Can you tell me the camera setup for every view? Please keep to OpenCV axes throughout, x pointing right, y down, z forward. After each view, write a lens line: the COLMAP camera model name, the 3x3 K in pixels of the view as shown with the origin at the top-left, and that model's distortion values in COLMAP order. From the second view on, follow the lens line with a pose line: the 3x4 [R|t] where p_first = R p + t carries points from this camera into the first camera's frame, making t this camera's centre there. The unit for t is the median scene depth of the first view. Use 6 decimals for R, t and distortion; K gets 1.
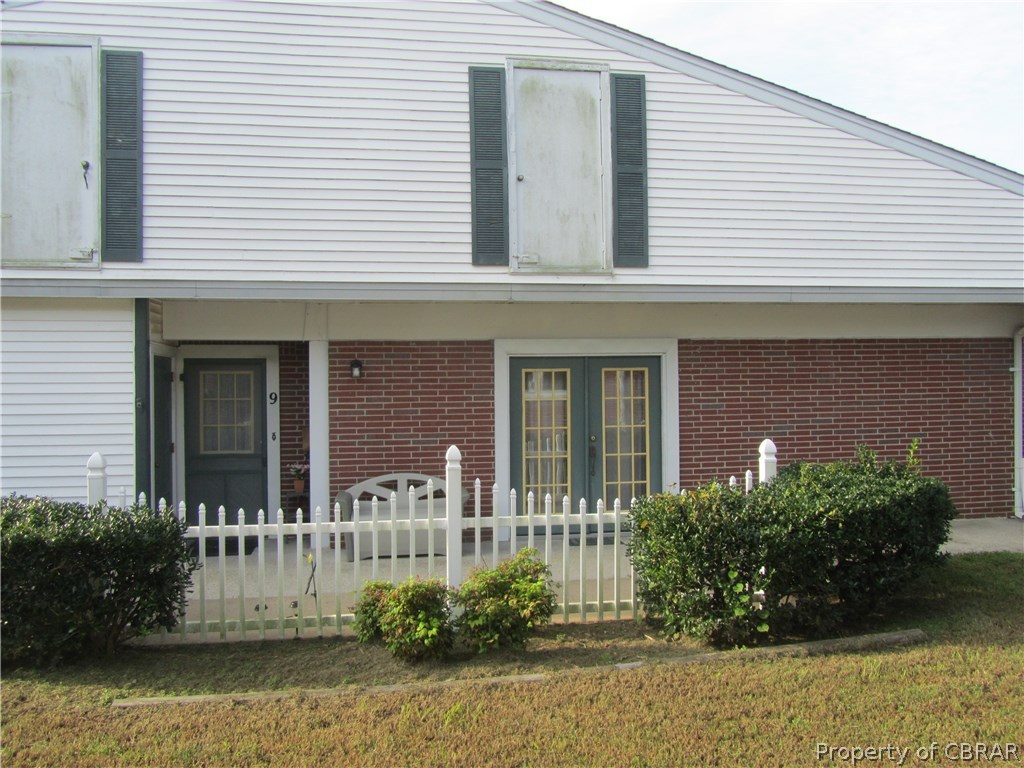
lens RADIAL K [[849.4, 0, 512.0], [0, 849.4, 384.0], [0, 0, 1]] dist [-0.012622, -0.007927]
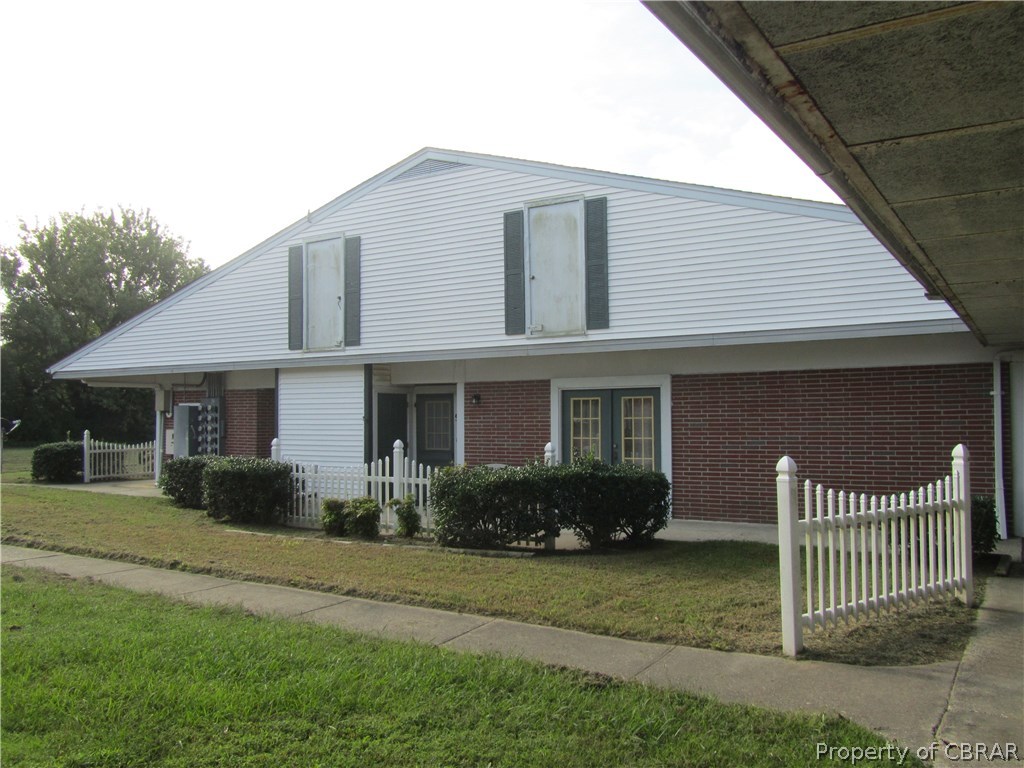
lens RADIAL K [[849.4, 0, 512.0], [0, 849.4, 384.0], [0, 0, 1]] dist [-0.012622, -0.007927]
pose [[0.754159, -0.020362, -0.656376, 0.890899], [0.003543, 0.999631, -0.026940, -0.002713], [0.656682, 0.017991, 0.753953, -0.183741]]
